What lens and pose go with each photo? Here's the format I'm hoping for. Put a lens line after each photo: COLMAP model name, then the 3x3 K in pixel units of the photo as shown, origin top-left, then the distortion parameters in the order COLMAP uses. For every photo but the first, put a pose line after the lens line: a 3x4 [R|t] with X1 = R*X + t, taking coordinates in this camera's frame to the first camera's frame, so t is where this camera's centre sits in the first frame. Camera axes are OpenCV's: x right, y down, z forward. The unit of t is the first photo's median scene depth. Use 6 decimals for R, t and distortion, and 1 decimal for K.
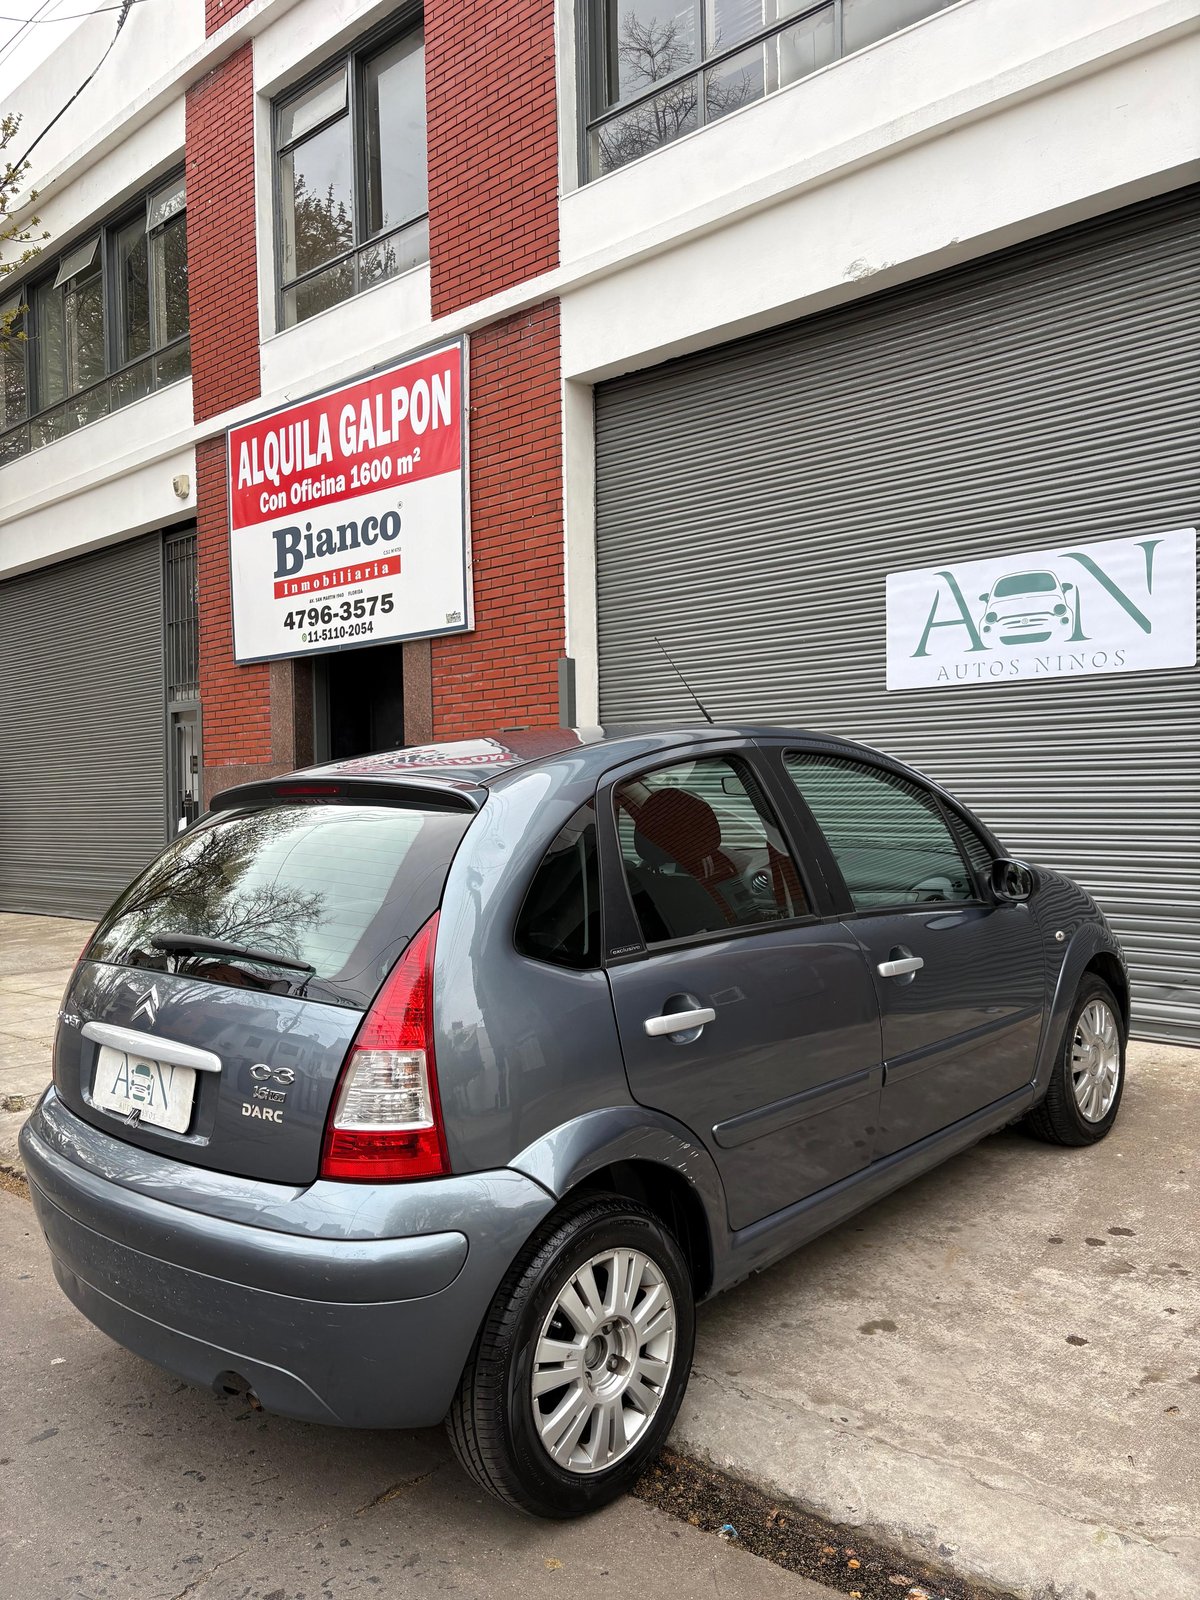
lens RADIAL K [[1200.5, 0, 600.9], [0, 1200.5, 804.2], [0, 0, 1]] dist [0.028145, -0.021813]
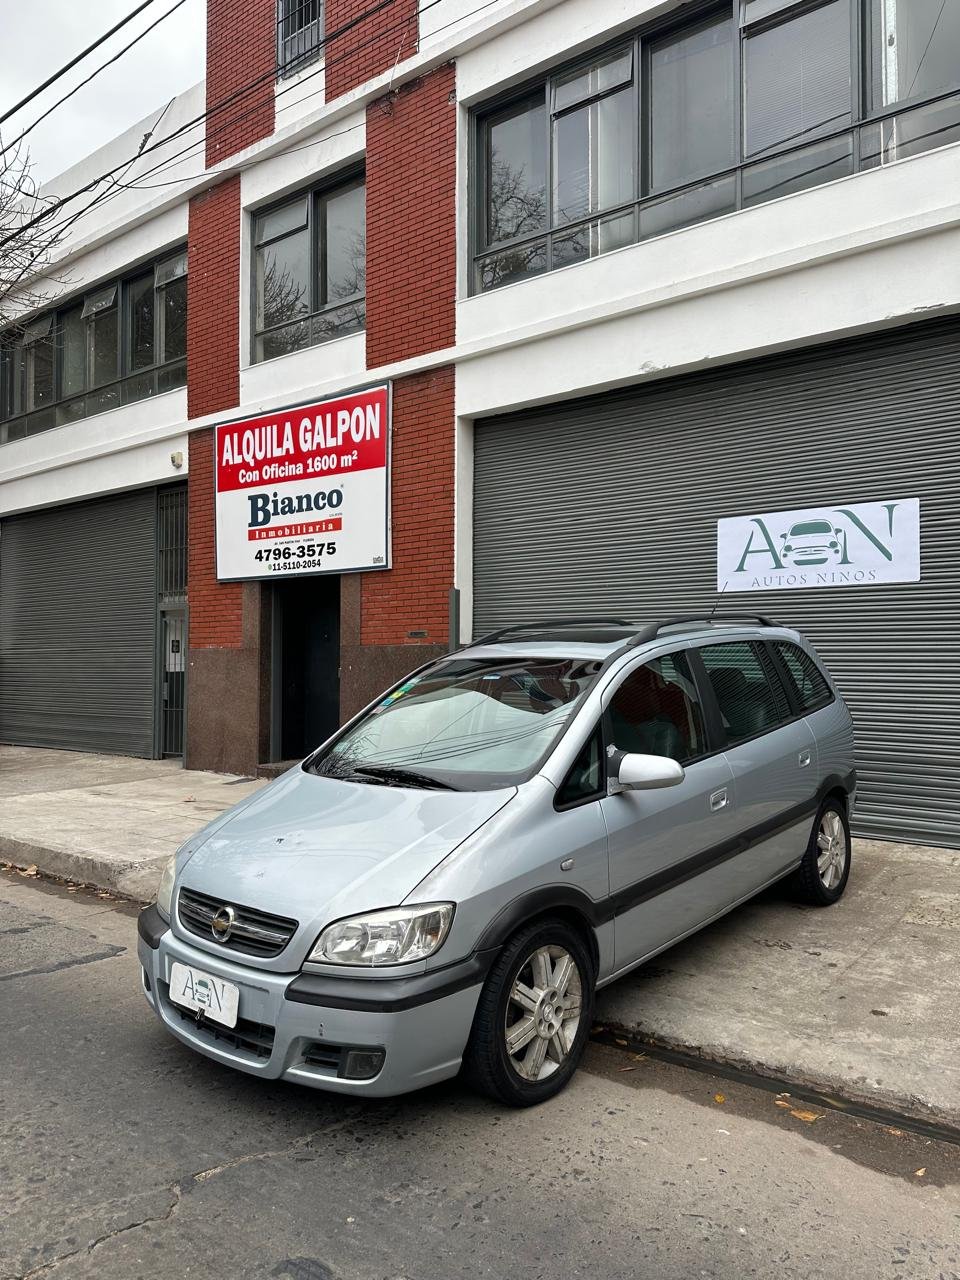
lens RADIAL K [[890.8, 0, 468.7], [0, 890.8, 648.3], [0, 0, 1]] dist [0.036095, -0.040971]
pose [[0.996718, 0.023955, 0.077328, -0.089833], [-0.021895, 0.999385, -0.027377, -0.012161], [-0.077936, 0.025594, 0.996630, -0.154131]]
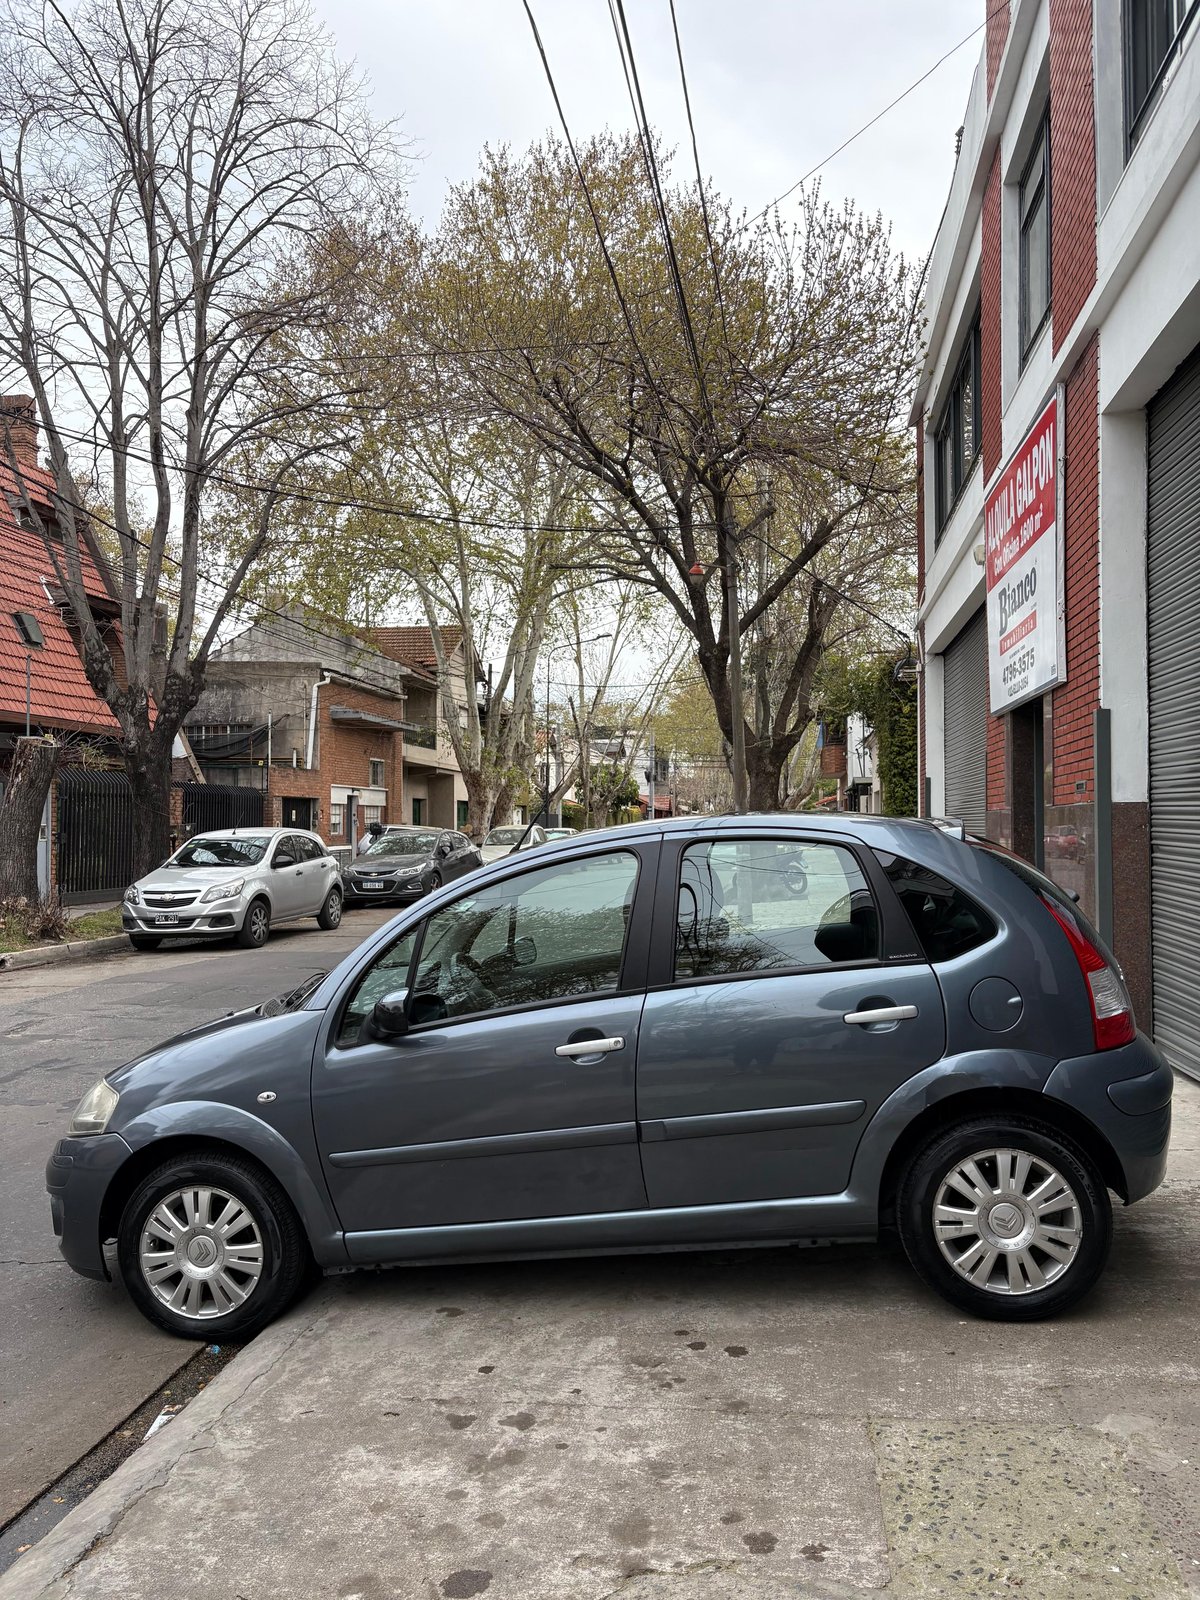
lens RADIAL K [[1200.5, 0, 608.1], [0, 1200.5, 821.7], [0, 0, 1]] dist [0.028145, -0.021813]
pose [[0.562477, 0.023332, -0.826484, 0.475712], [-0.022186, 0.999668, 0.013122, -0.035787], [0.826515, 0.010956, 0.562808, 0.139462]]
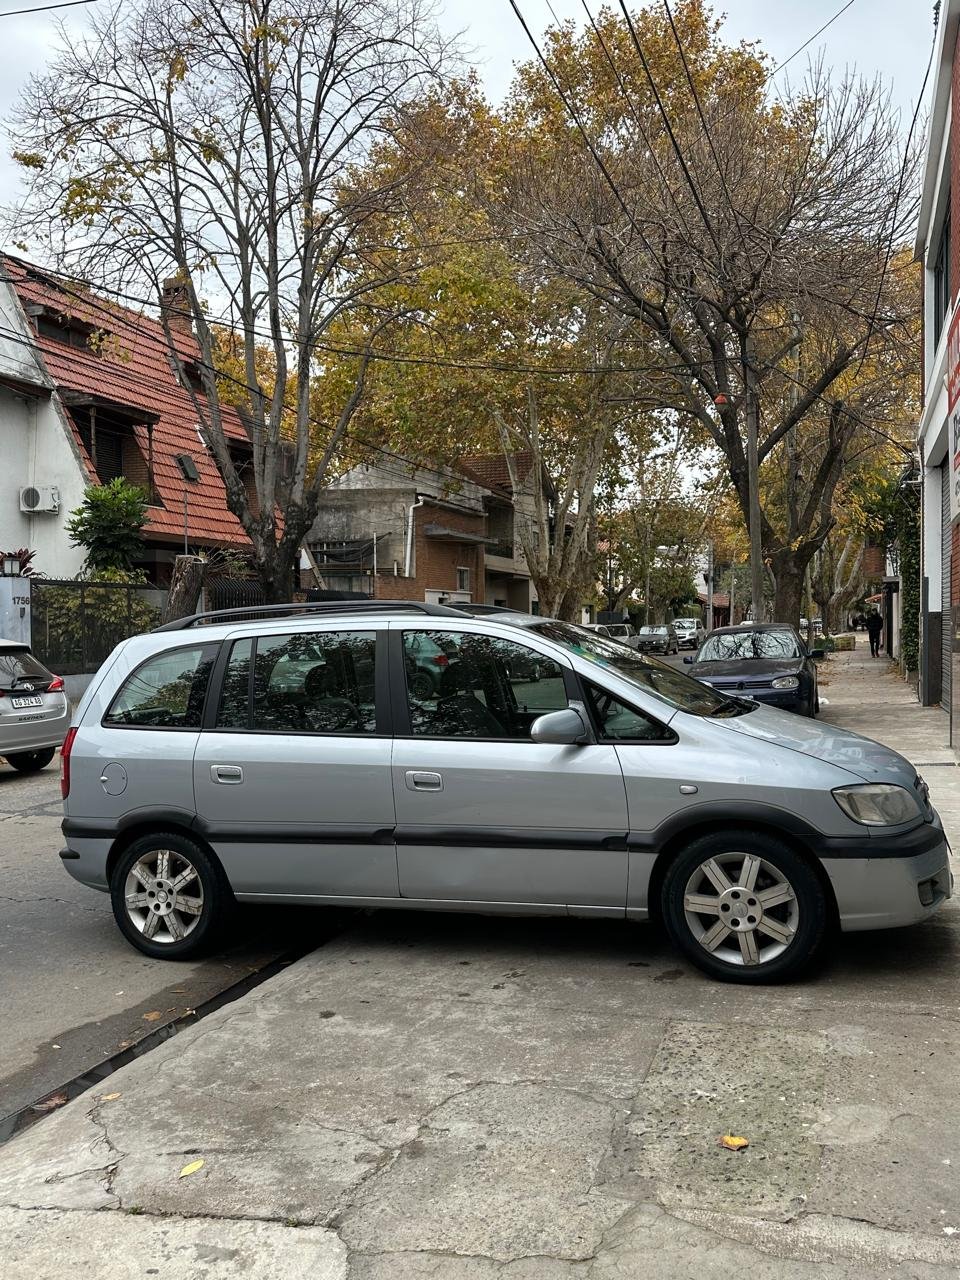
lens RADIAL K [[1045.5, 0, 491.3], [0, 1045.5, 661.5], [0, 0, 1]] dist [0.071845, -0.100935]
pose [[0.408438, 0.057397, -0.910980, 0.604096], [-0.013600, 0.998293, 0.056801, -0.037612], [0.912685, -0.010811, 0.408521, 0.147924]]
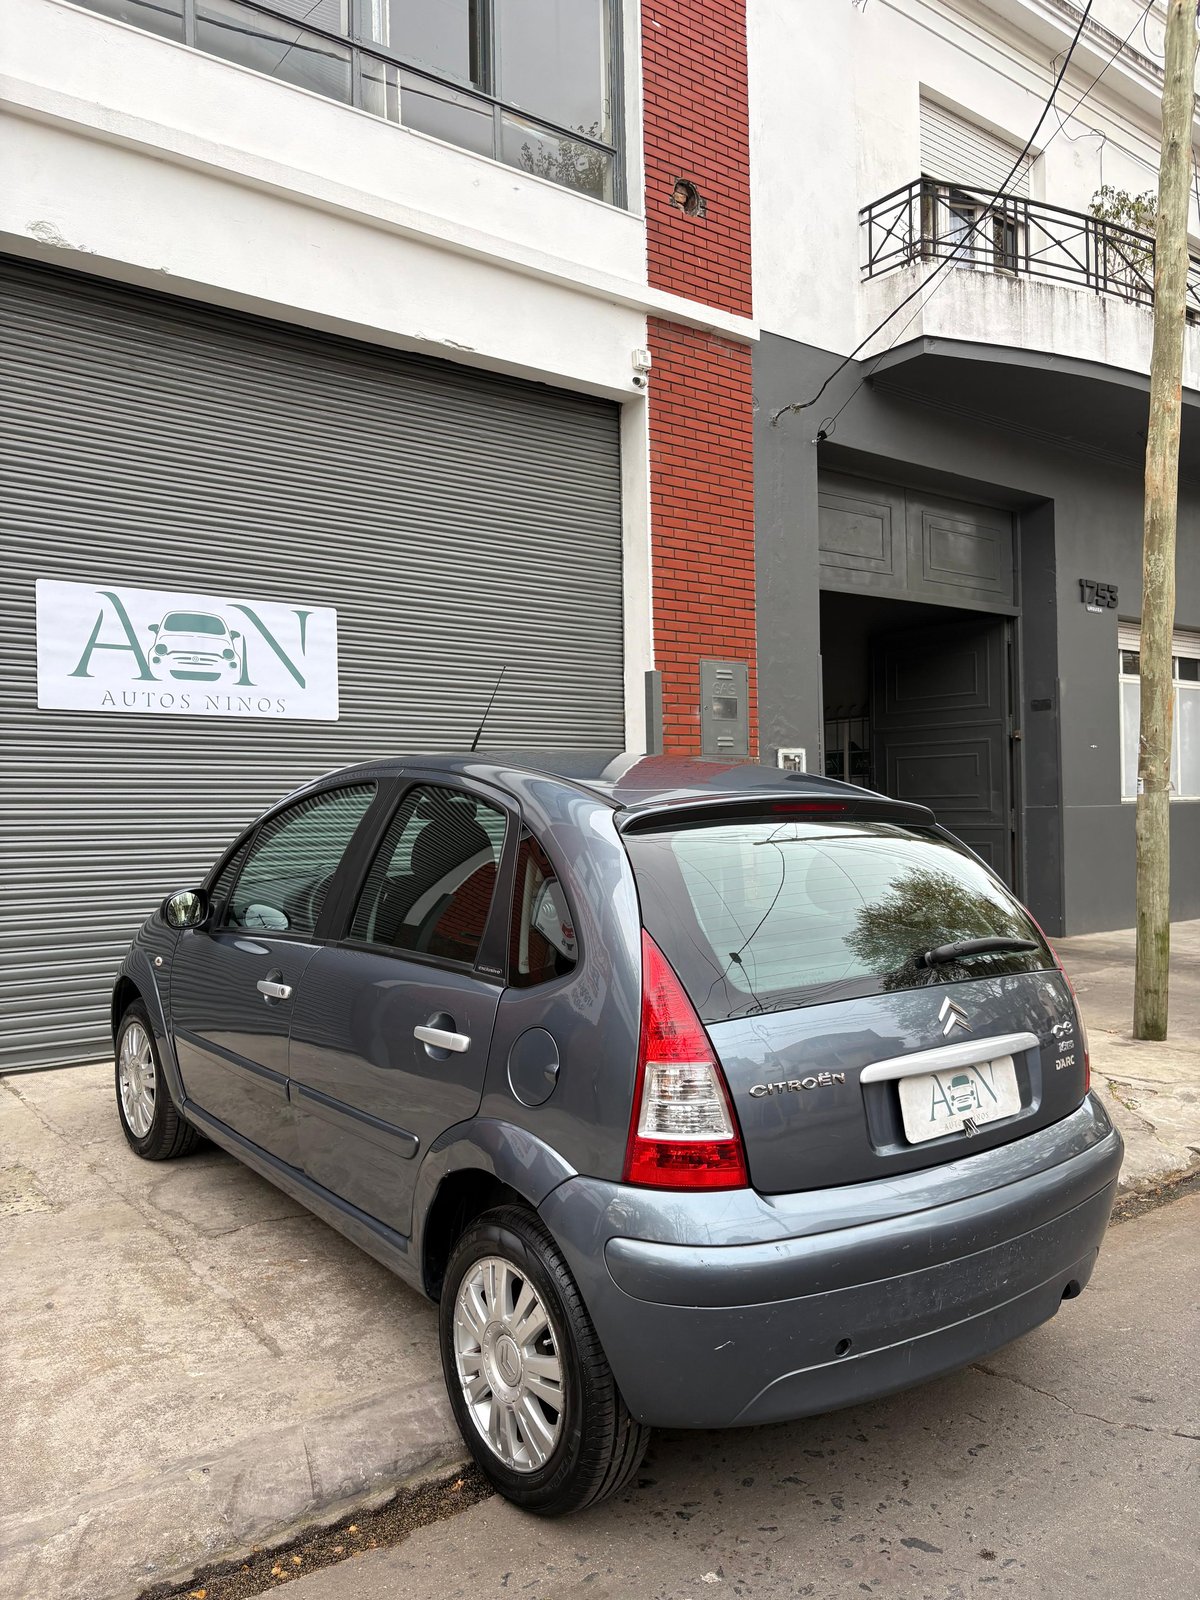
lens RADIAL K [[1200.5, 0, 591.4], [0, 1200.5, 810.3], [0, 0, 1]] dist [0.028145, -0.021813]
pose [[0.180964, 0.017642, 0.983331, -0.448296], [0.018070, 0.999611, -0.021259, 0.004985], [-0.983324, 0.021616, 0.180575, 0.355185]]
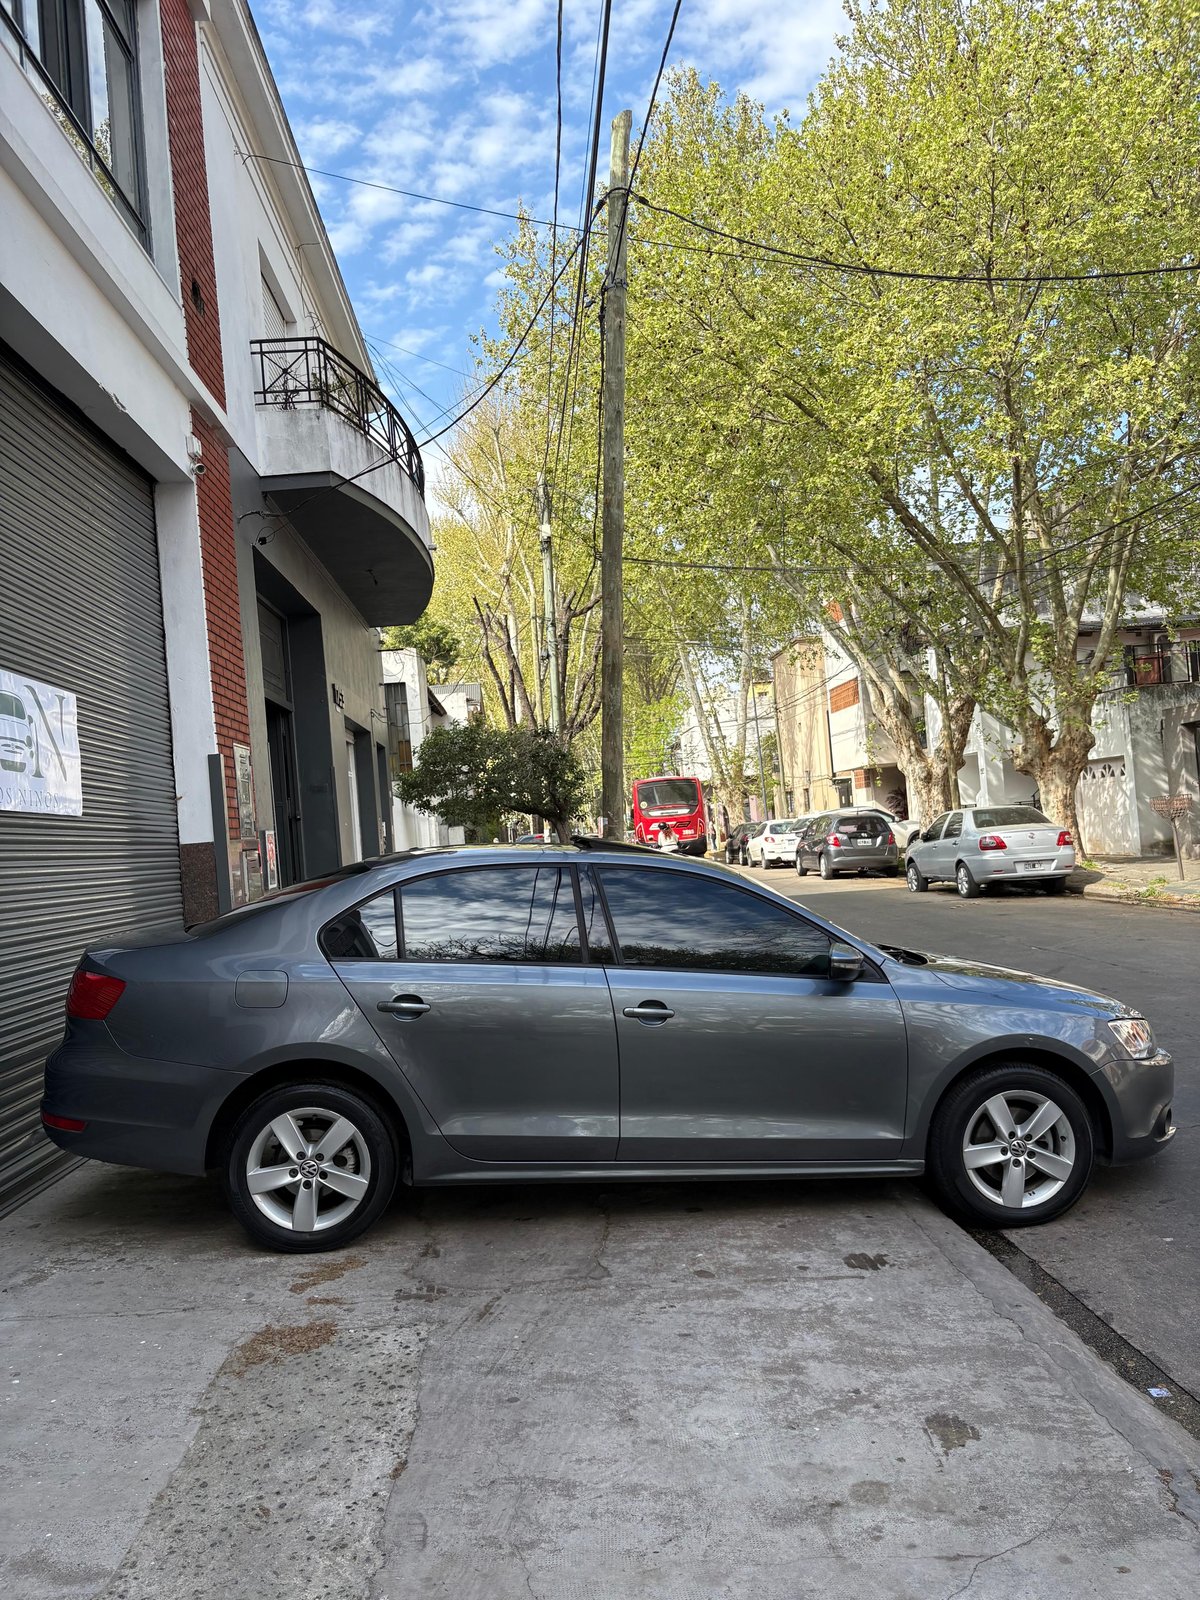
lens RADIAL K [[1200.5, 0, 602.4], [0, 1200.5, 806.8], [0, 0, 1]] dist [0.028145, -0.021813]
pose [[-0.701371, 0.090473, 0.707031, -0.389892], [0.094412, 0.994964, -0.033662, -0.022275], [-0.706516, 0.043143, -0.706381, 0.936861]]
